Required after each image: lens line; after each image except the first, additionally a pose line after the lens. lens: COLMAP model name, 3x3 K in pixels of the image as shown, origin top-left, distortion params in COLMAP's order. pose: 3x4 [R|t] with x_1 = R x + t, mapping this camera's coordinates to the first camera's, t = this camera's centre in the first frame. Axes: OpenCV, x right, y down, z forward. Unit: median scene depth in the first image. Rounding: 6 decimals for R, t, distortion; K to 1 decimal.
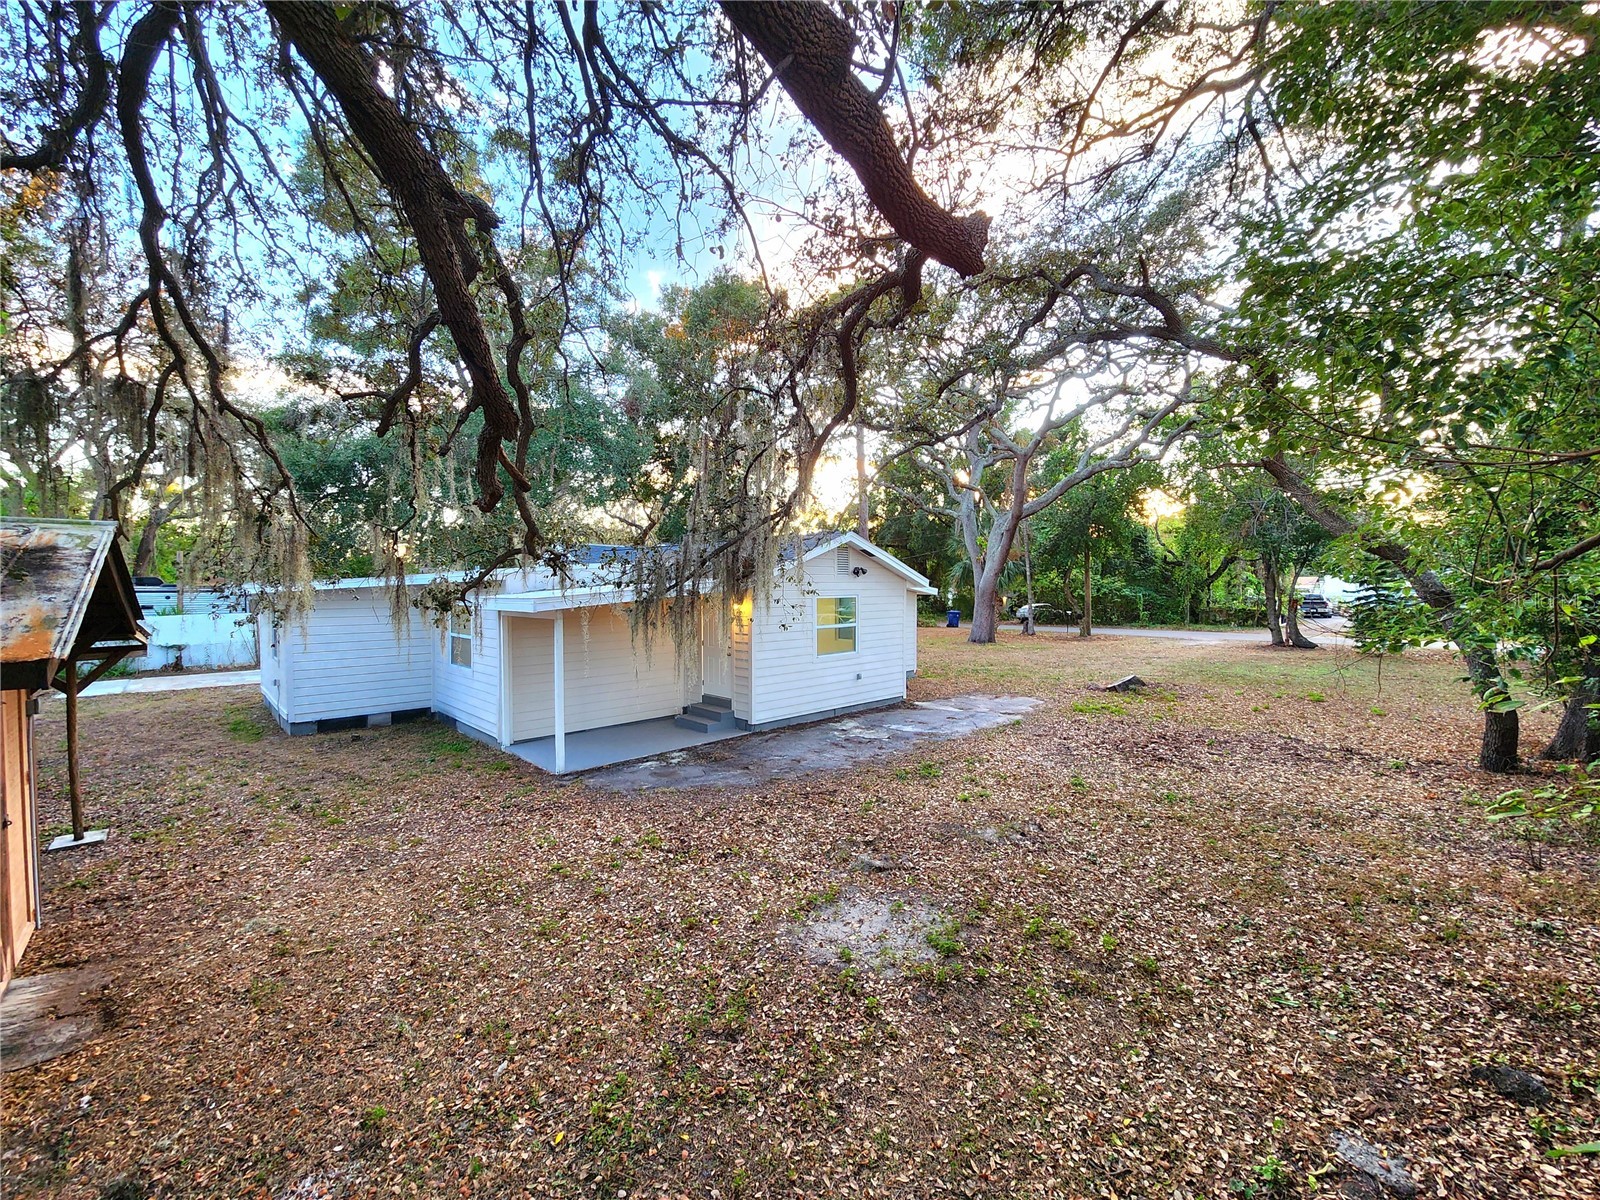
lens RADIAL K [[673.1, 0, 771.0], [0, 673.1, 598.5], [0, 0, 1]] dist [-0.013123, 0.006274]
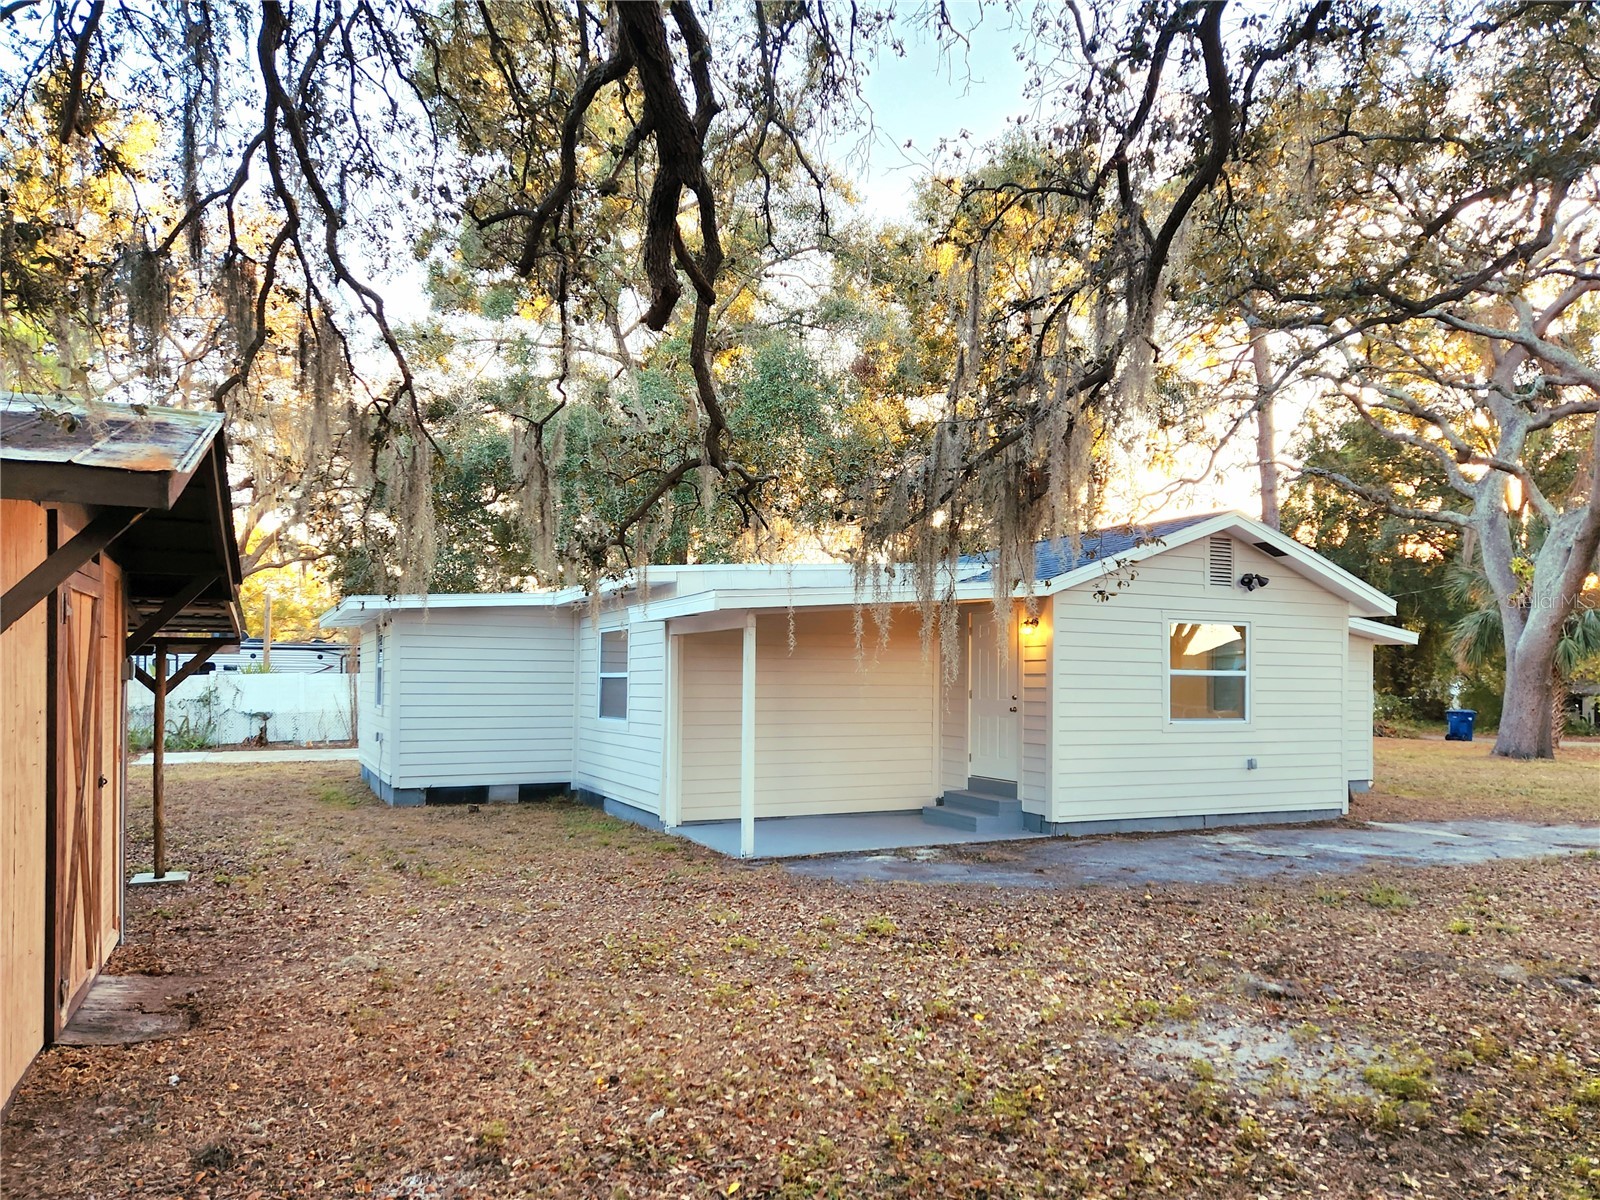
lens RADIAL K [[1085.6, 0, 745.8], [0, 1085.6, 657.2], [0, 0, 1]] dist [0.090855, -0.081909]
pose [[0.952170, 0.007655, -0.305472, 0.011169], [-0.021389, 0.998904, -0.041641, 0.106220], [0.304819, 0.046183, 0.951290, -0.029229]]
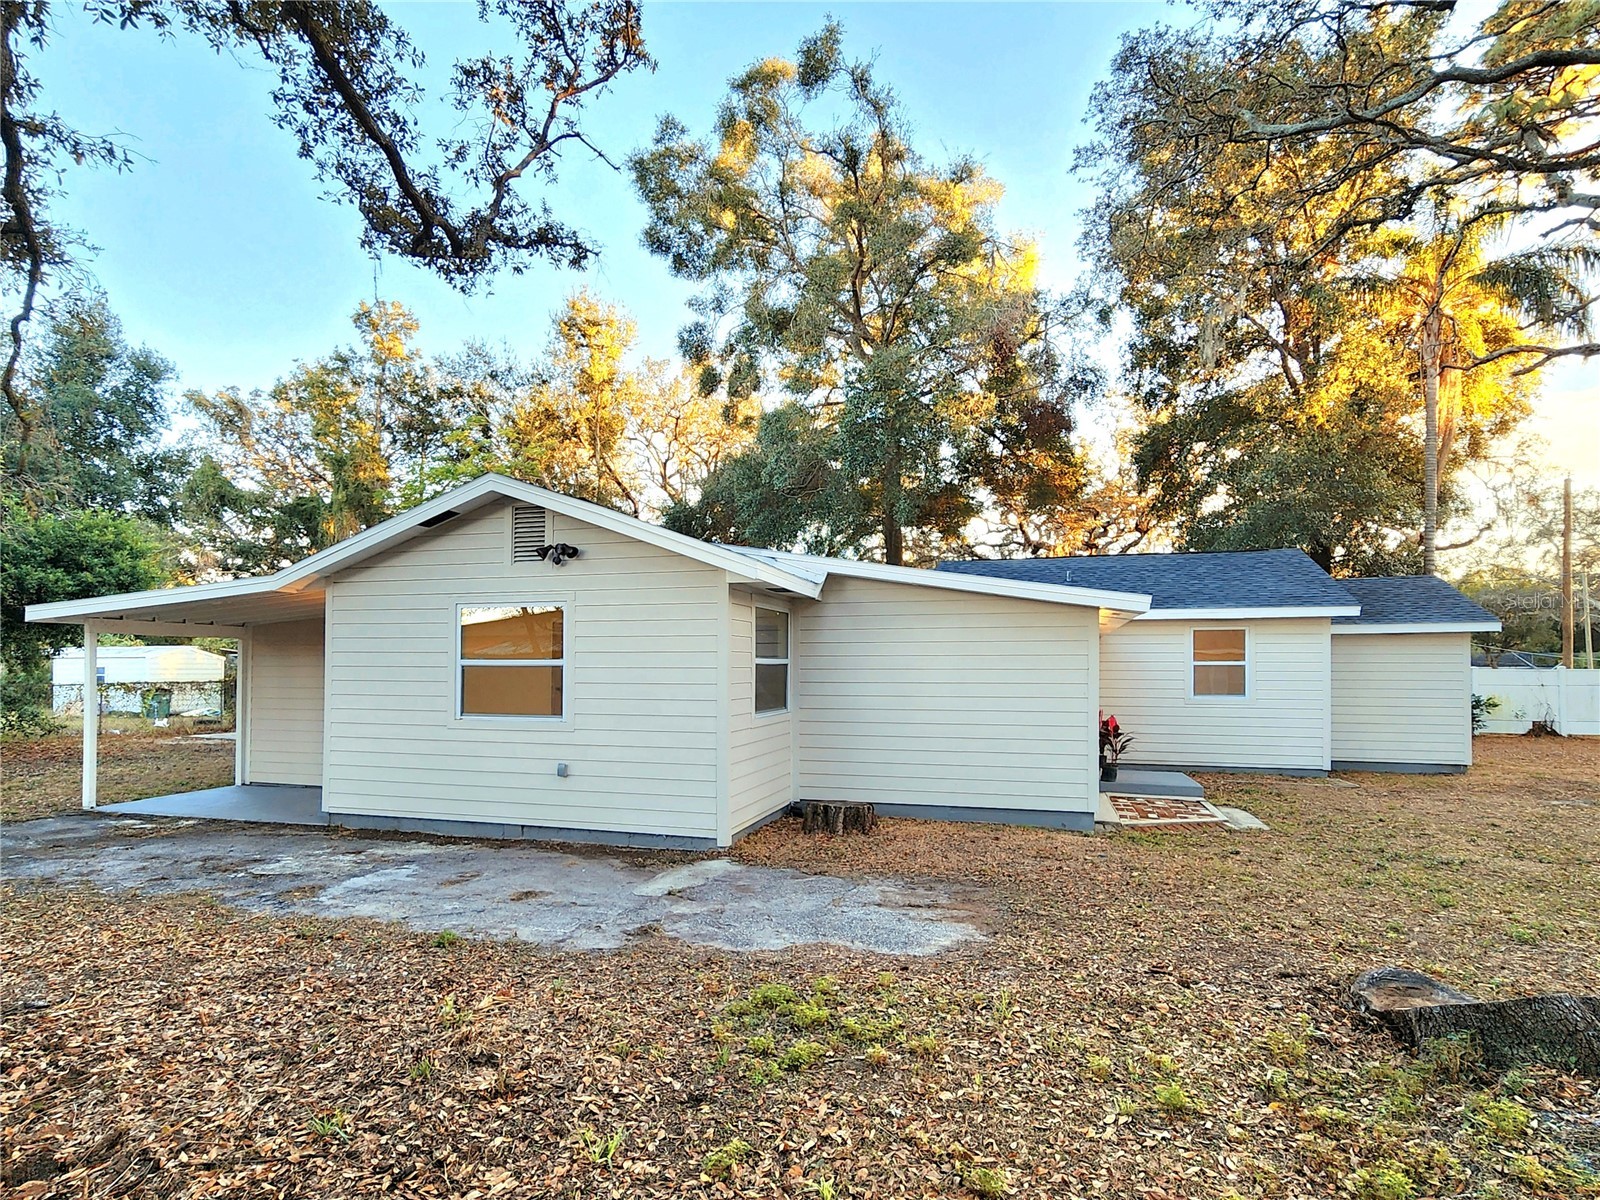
lens RADIAL K [[849.7, 0, 845.8], [0, 849.7, 640.2], [0, 0, 1]] dist [-0.016519, -0.000192]
pose [[0.531311, -0.028322, -0.846704, 1.079871], [-0.022192, 0.998633, -0.047330, 0.068592], [0.846886, 0.043937, 0.529956, 1.210227]]
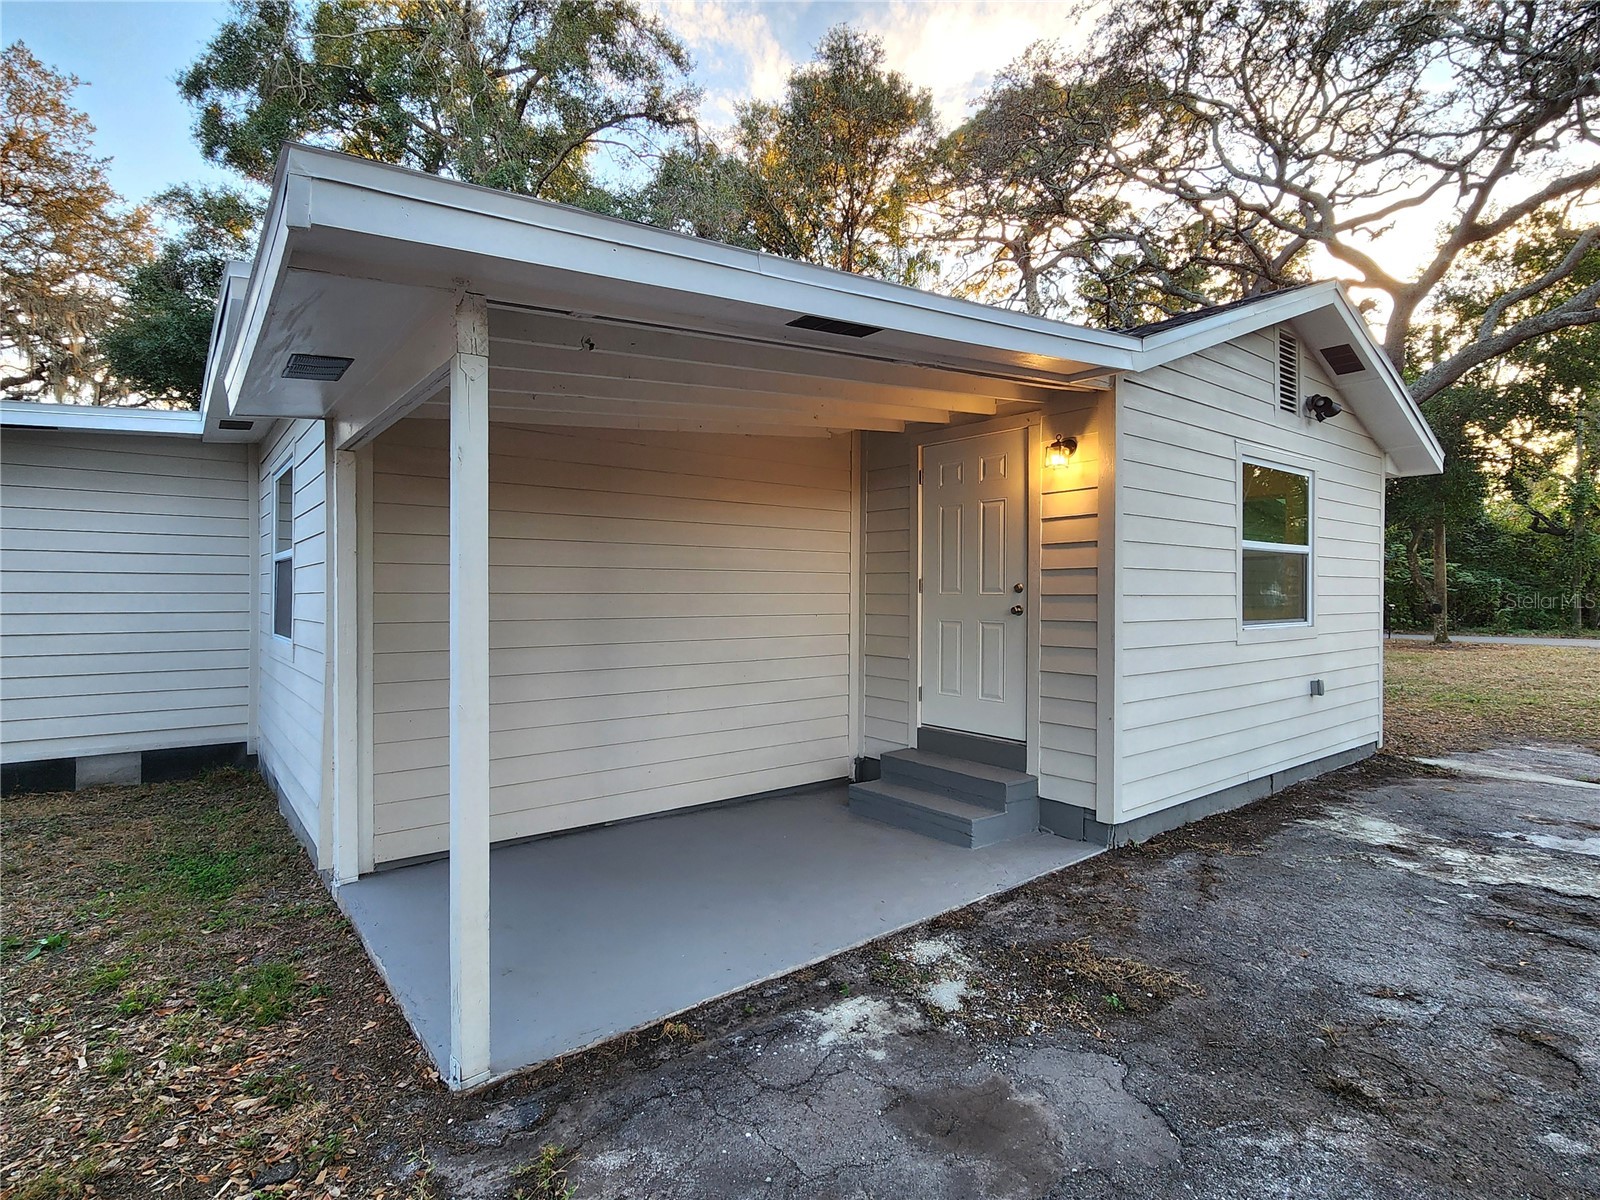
lens RADIAL K [[833.7, 0, 781.0], [0, 833.7, 599.1], [0, 0, 1]] dist [0.001616, 0.000481]
pose [[0.997396, 0.008765, -0.071586, -0.193454], [-0.009773, 0.999858, -0.013748, 0.109091], [0.071455, 0.014411, 0.997340, 0.737278]]
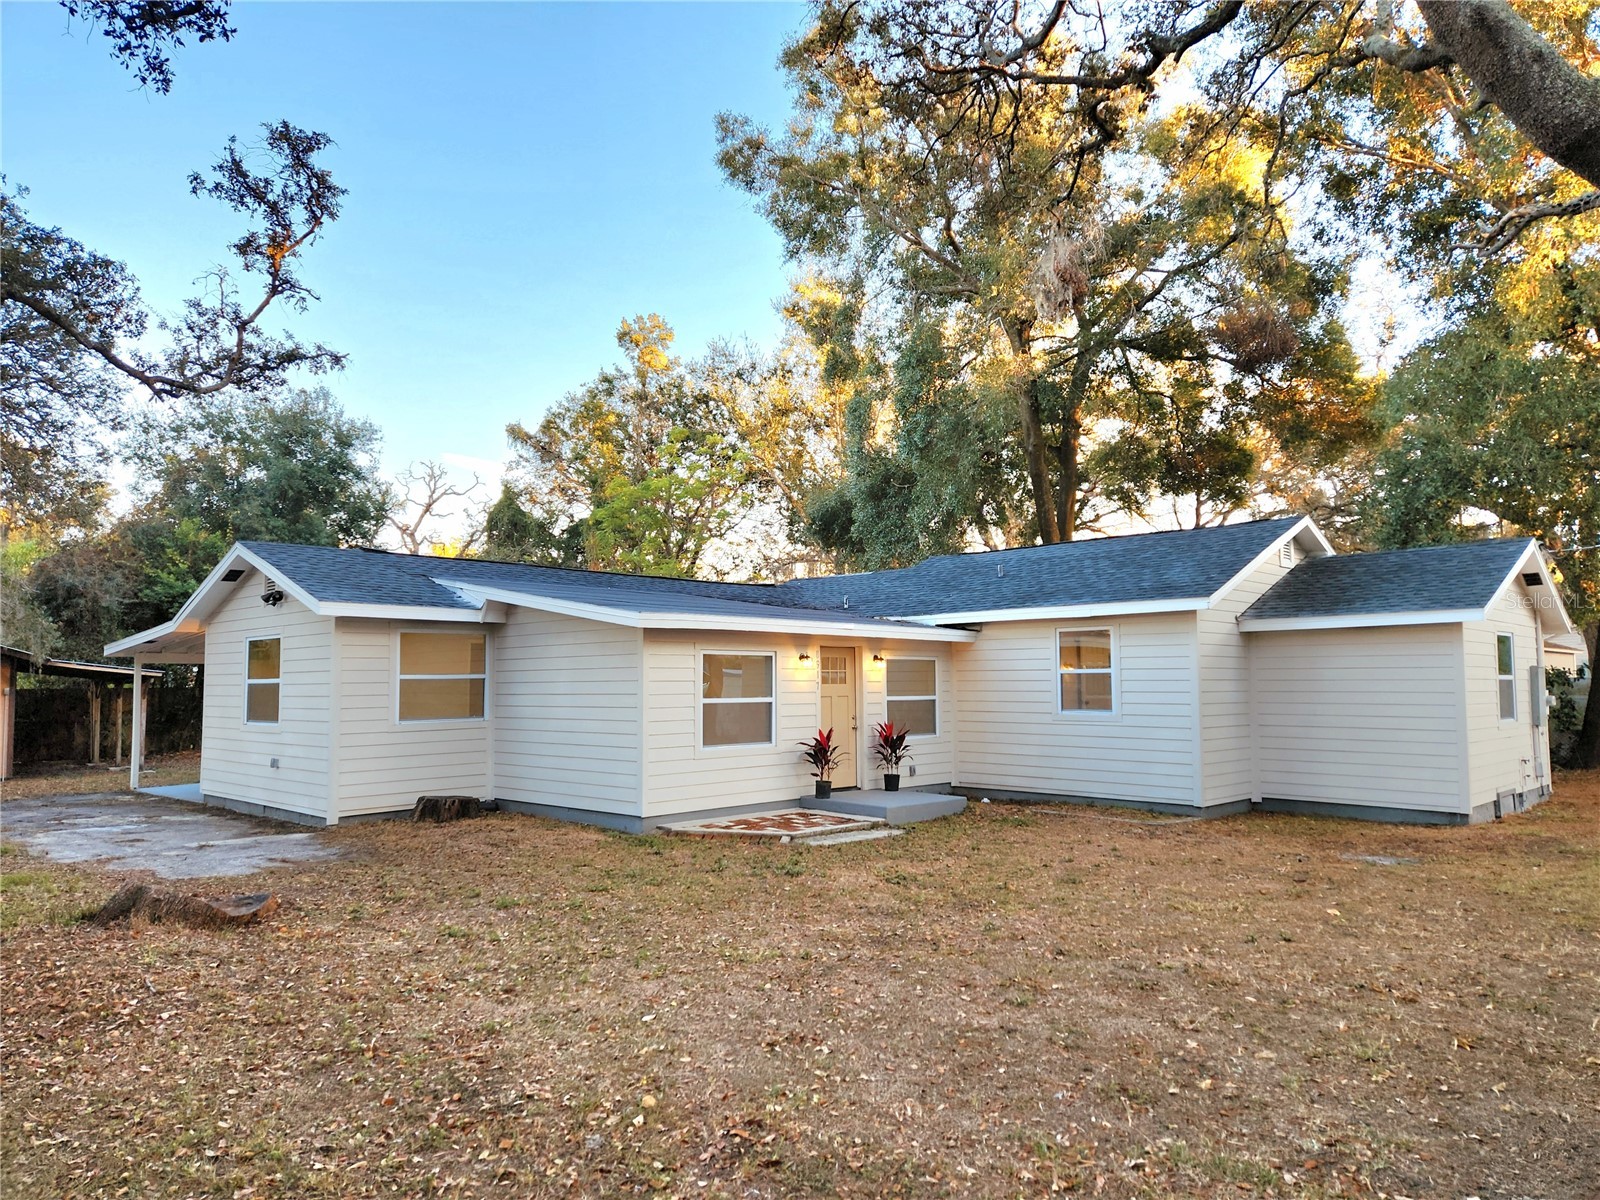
lens RADIAL K [[1063.6, 0, 800.0], [0, 1063.6, 600.0], [0, 0, 1]] dist [0.041134, -0.004406]
pose [[0.058592, -0.076911, -0.995315, 1.698481], [-0.017024, 0.996806, -0.078029, 0.048863], [0.998137, 0.021516, 0.057095, 2.060683]]
